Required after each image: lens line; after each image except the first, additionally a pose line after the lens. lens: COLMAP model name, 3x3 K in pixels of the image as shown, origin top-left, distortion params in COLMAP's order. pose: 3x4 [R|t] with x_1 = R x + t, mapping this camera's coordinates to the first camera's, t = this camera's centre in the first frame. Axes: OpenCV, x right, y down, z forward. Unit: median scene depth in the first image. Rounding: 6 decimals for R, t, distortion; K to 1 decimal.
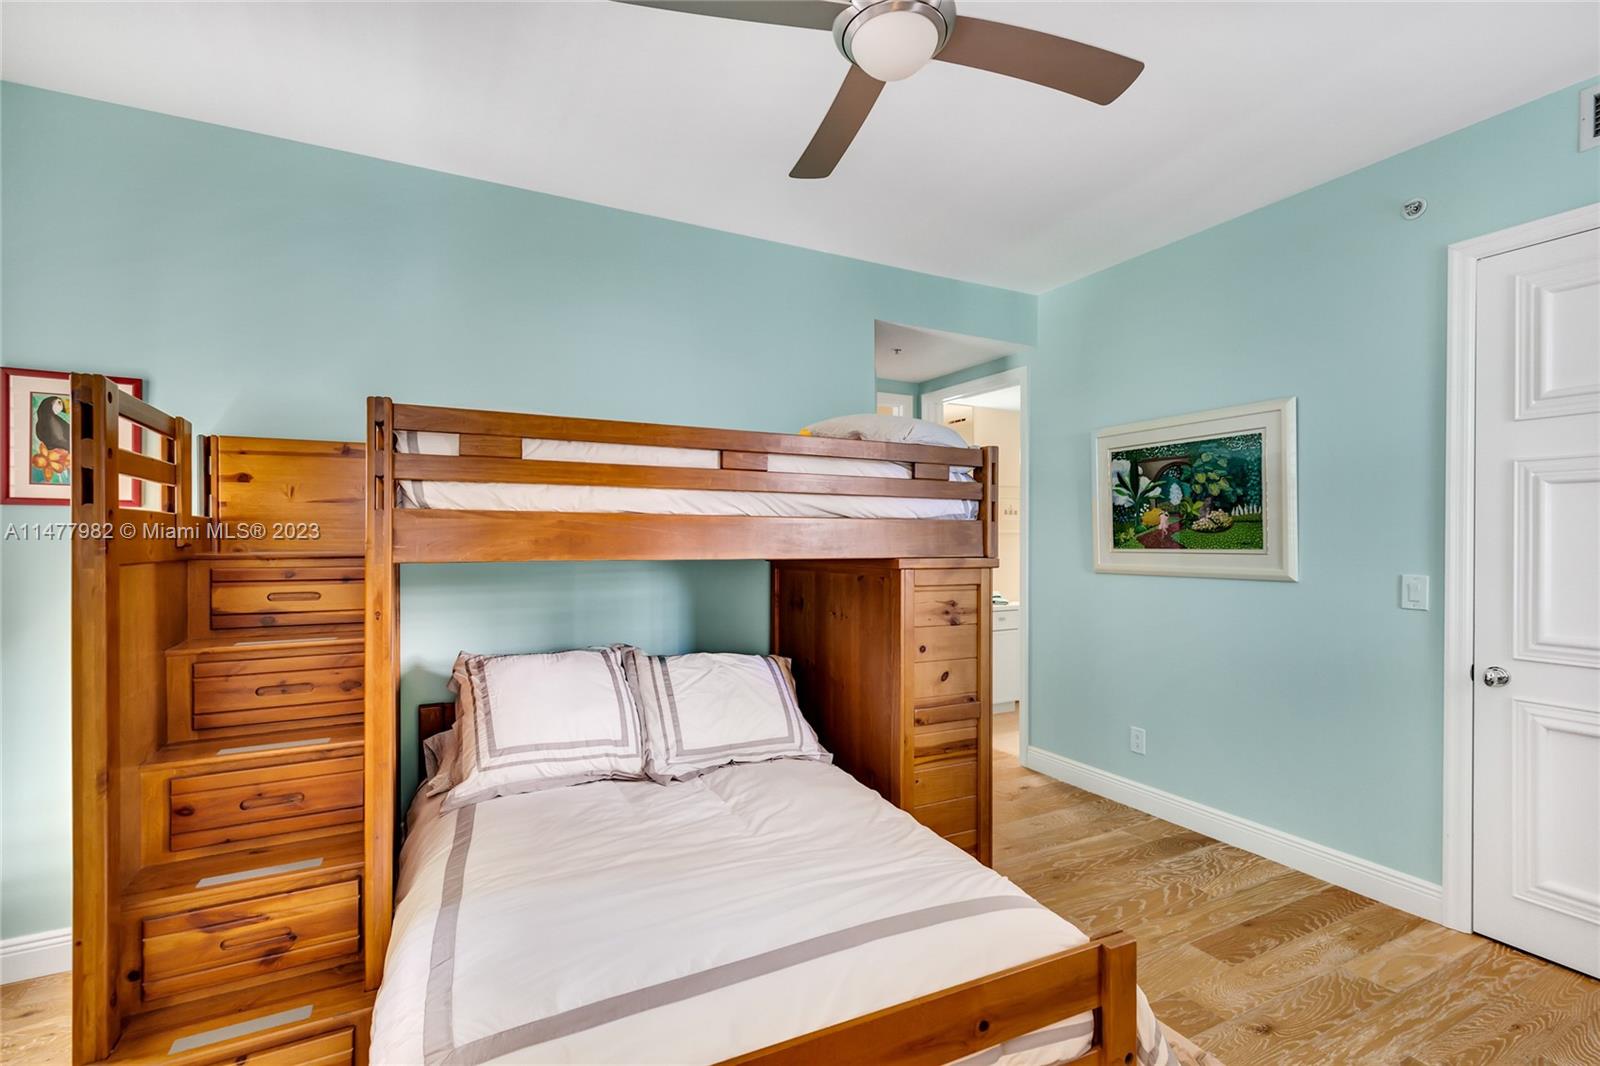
lens RADIAL K [[681.9, 0, 811.0], [0, 681.9, 538.8], [0, 0, 1]] dist [0.010944, -0.002271]
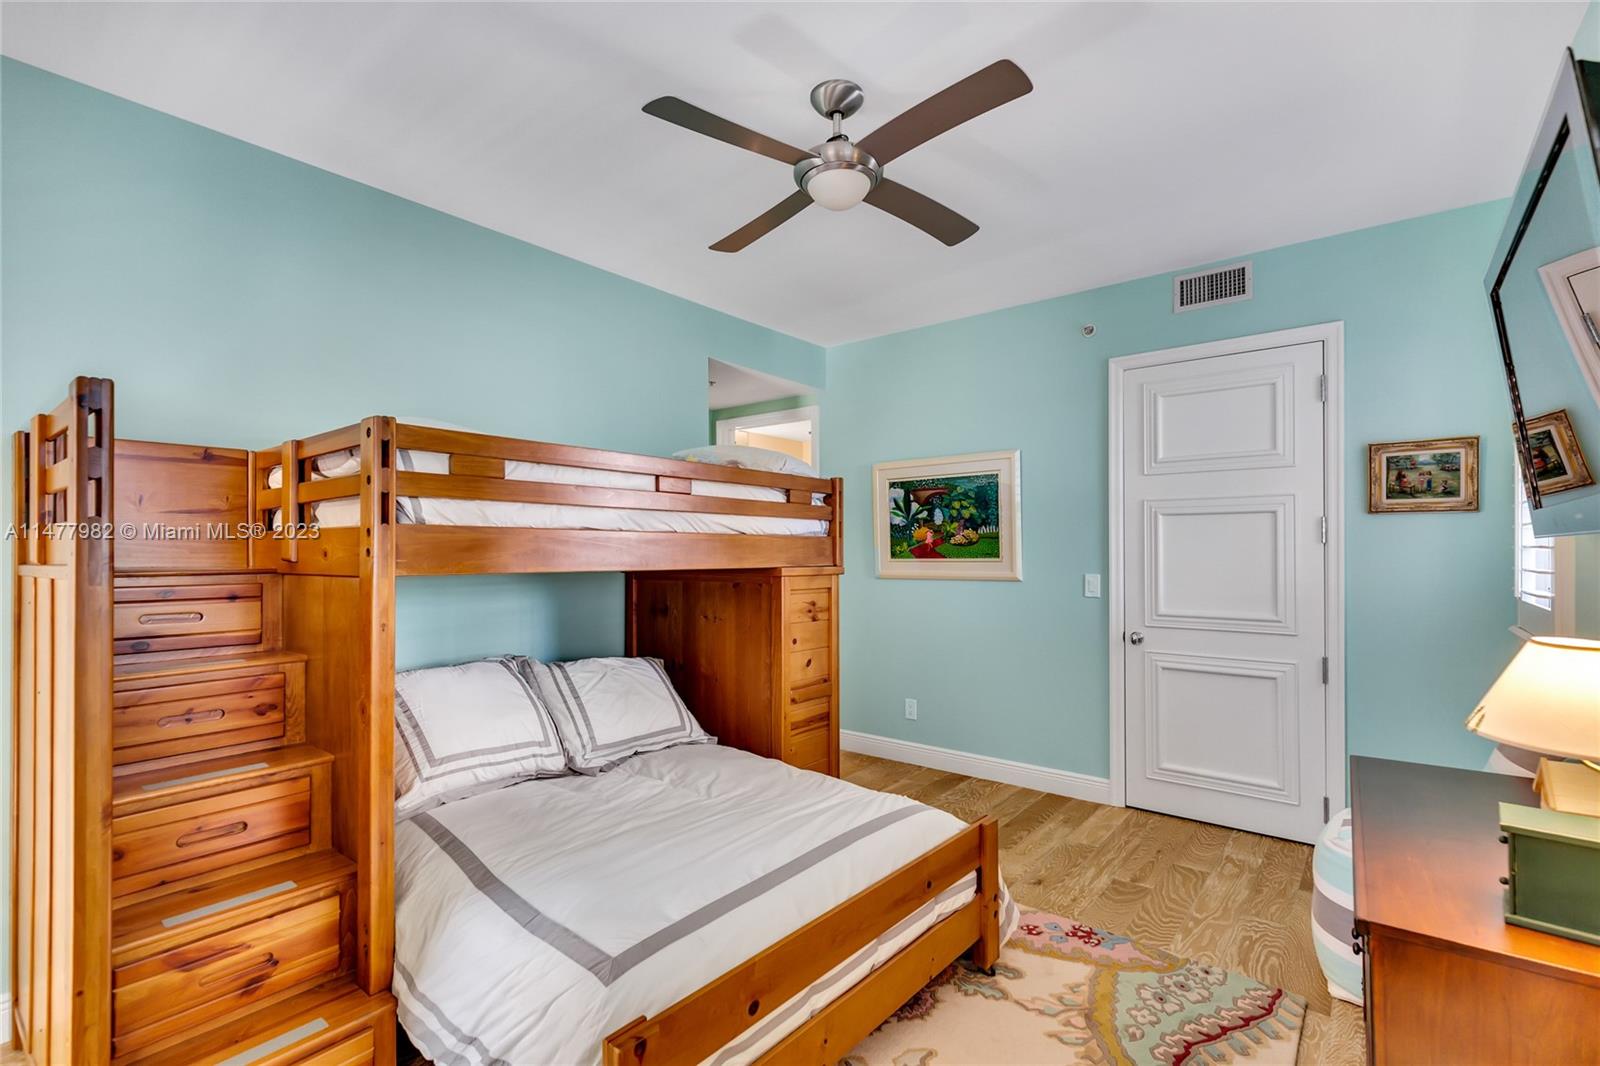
lens RADIAL K [[681.9, 0, 792.1], [0, 681.9, 541.4], [0, 0, 1]] dist [0.010944, -0.002271]
pose [[0.923299, 0.002257, 0.384076, -0.335664], [0.003196, 0.999903, -0.013561, -0.001458], [-0.384069, 0.013748, 0.923202, -0.141148]]
